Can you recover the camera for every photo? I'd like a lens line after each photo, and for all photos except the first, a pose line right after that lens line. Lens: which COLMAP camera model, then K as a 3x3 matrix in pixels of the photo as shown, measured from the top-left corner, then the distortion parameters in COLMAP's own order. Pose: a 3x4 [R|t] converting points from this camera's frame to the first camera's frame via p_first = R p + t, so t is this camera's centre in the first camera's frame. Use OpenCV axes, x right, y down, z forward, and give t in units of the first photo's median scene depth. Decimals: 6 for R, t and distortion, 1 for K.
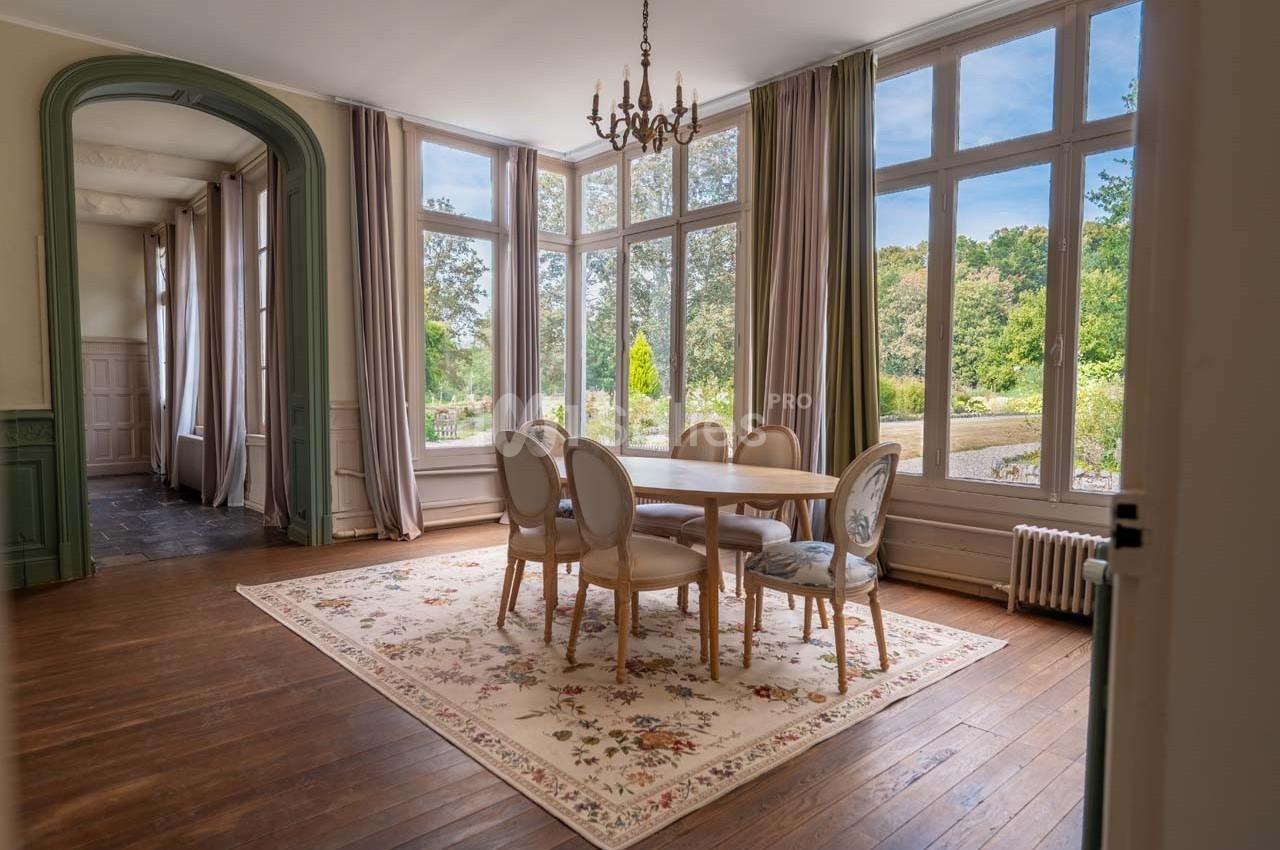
lens RADIAL K [[766.7, 0, 667.4], [0, 766.7, 427.8], [0, 0, 1]] dist [0.002501, 0.001197]
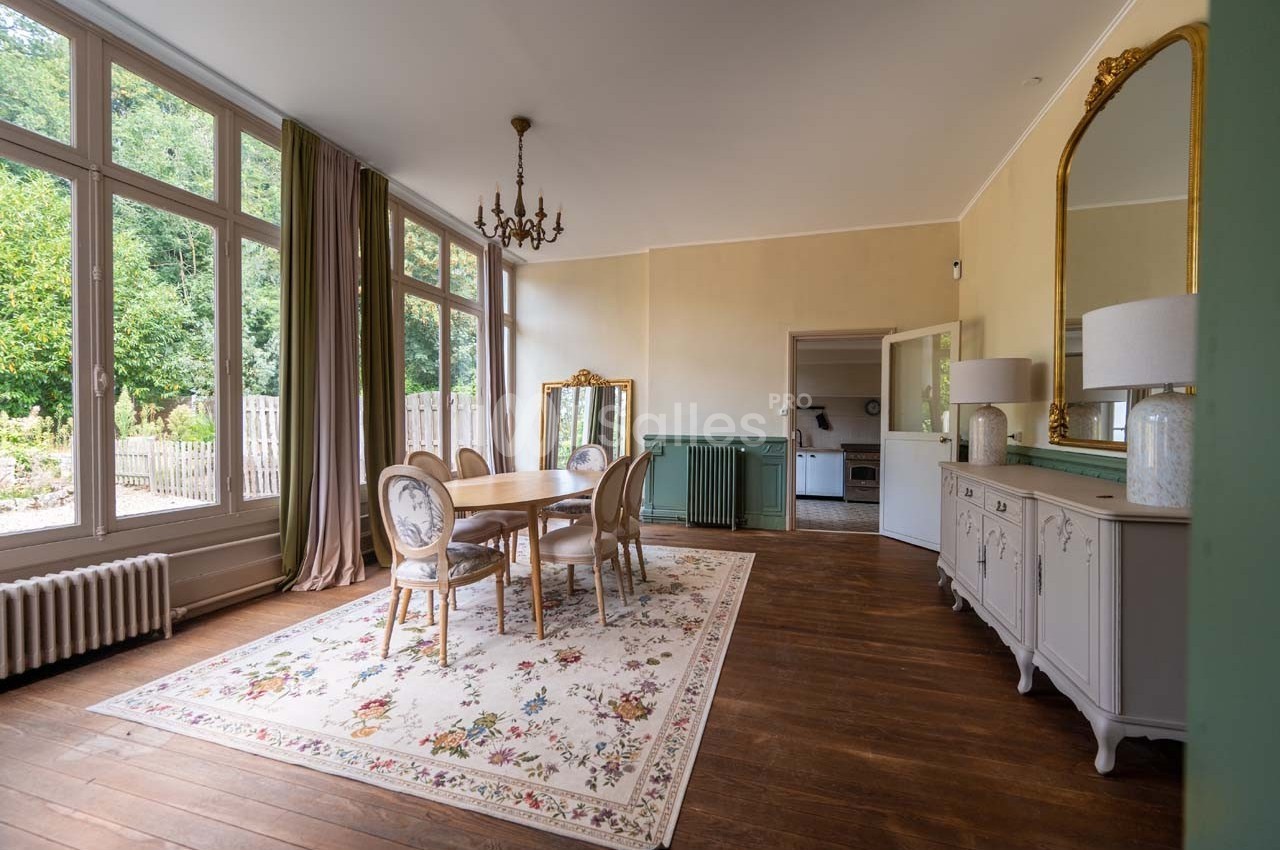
lens RADIAL K [[508.0, 0, 647.1], [0, 508.0, 424.3], [0, 0, 1]] dist [0.000127, 0.000153]
pose [[-0.500202, -0.012173, 0.865823, -0.959618], [0.041567, 0.998411, 0.038051, -0.072814], [-0.864910, 0.055023, -0.498902, 1.341885]]
